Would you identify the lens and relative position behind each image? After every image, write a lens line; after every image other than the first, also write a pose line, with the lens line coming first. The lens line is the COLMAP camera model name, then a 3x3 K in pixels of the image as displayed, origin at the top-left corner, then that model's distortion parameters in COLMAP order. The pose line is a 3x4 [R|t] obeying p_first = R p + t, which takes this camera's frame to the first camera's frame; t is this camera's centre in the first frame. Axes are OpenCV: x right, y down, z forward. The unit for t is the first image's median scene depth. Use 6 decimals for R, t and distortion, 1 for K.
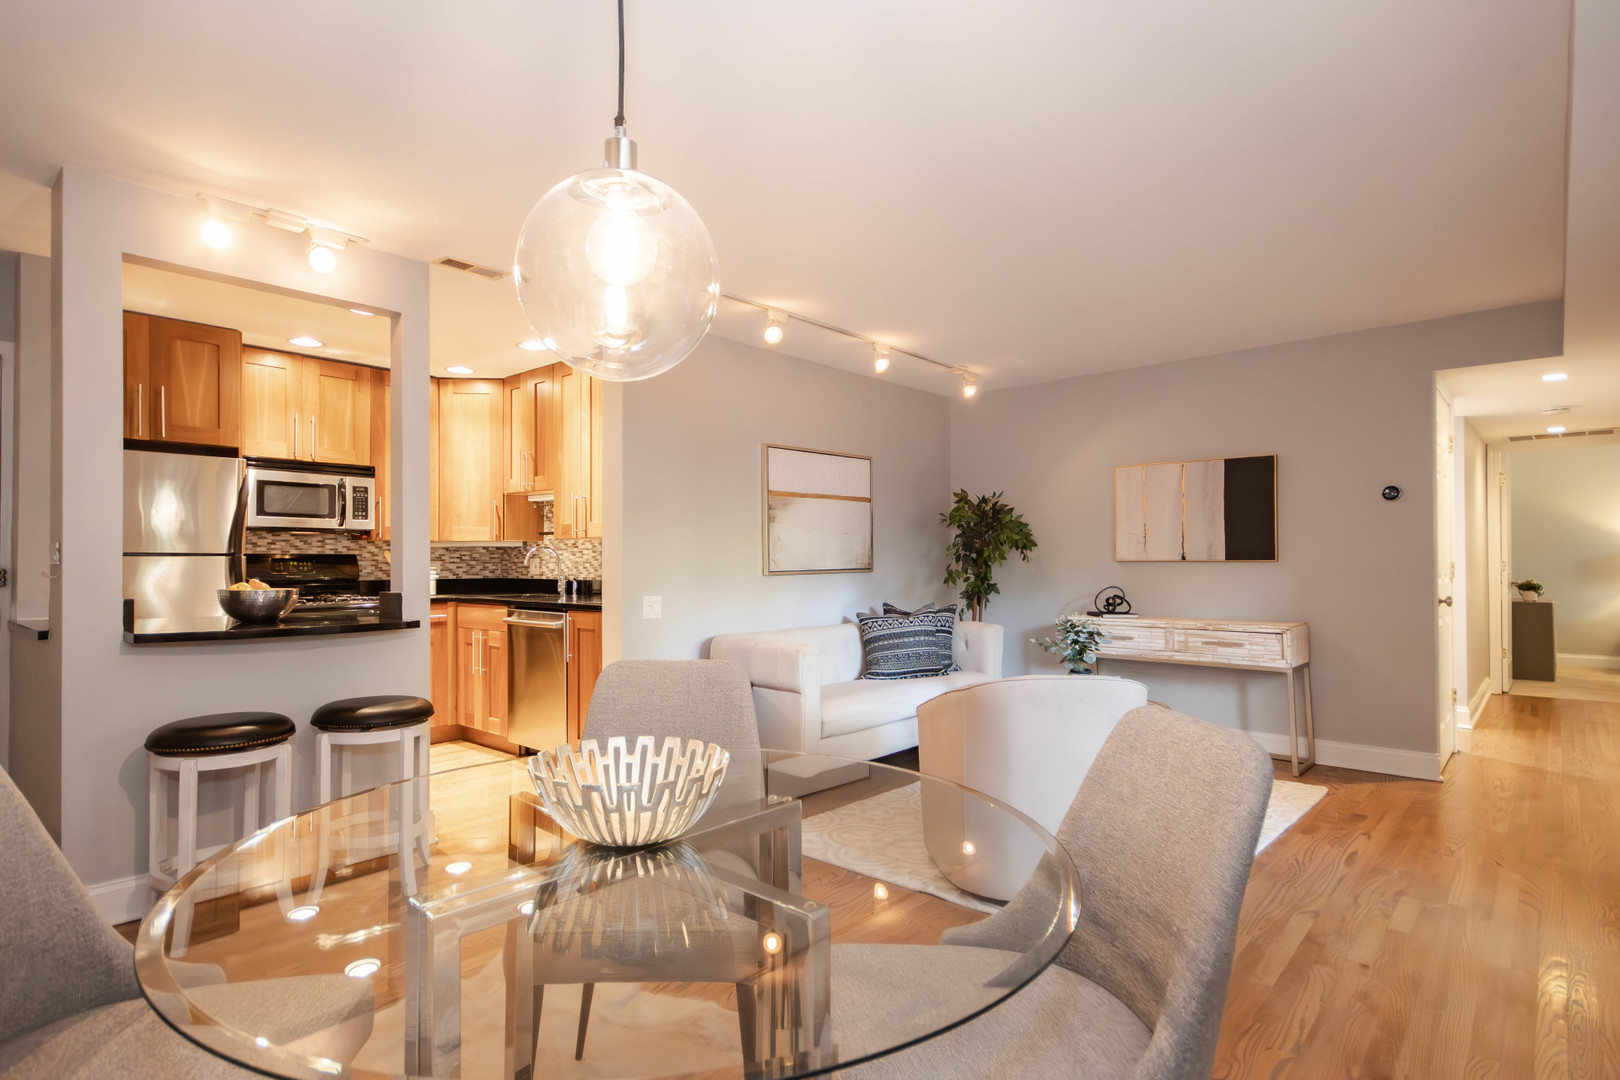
lens RADIAL K [[837.7, 0, 775.7], [0, 837.7, 557.4], [0, 0, 1]] dist [0.011605, 0.000537]
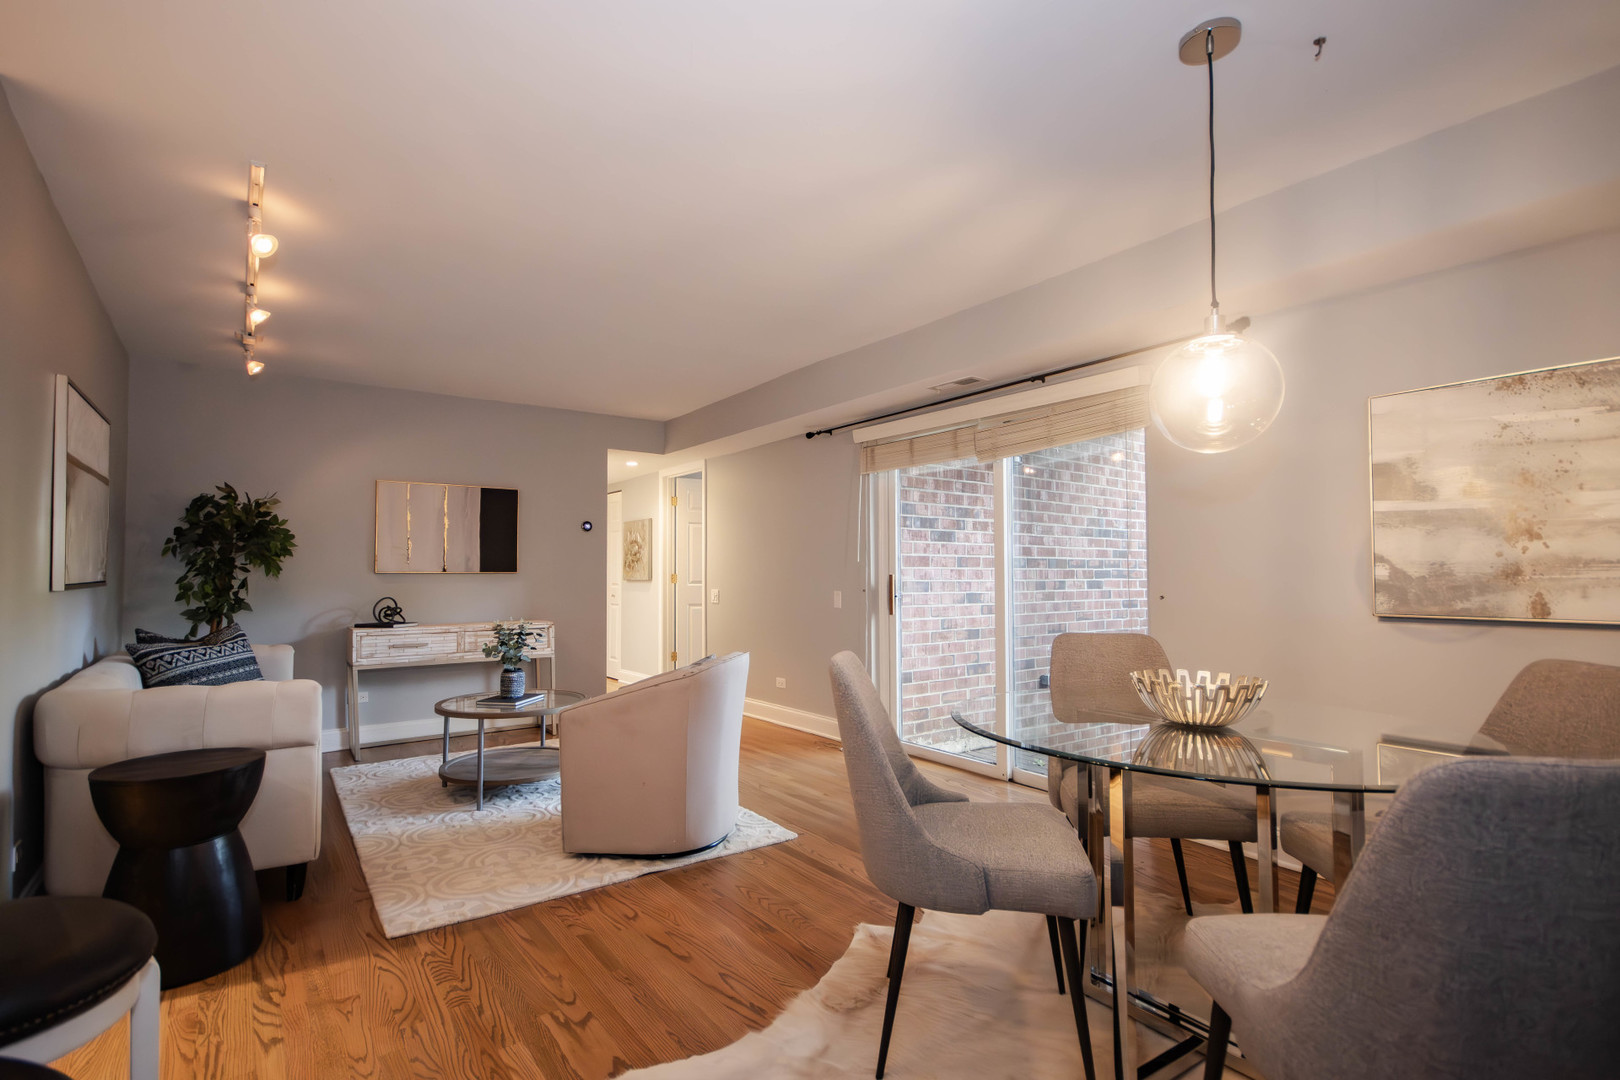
lens RADIAL K [[747.2, 0, 805.7], [0, 747.2, 546.8], [0, 0, 1]] dist [0.008608, 0.000959]
pose [[0.188202, 0.041833, 0.981239, -0.435801], [-0.002888, 0.999112, -0.042041, 0.011163], [-0.982126, 0.005078, 0.188155, 0.359774]]
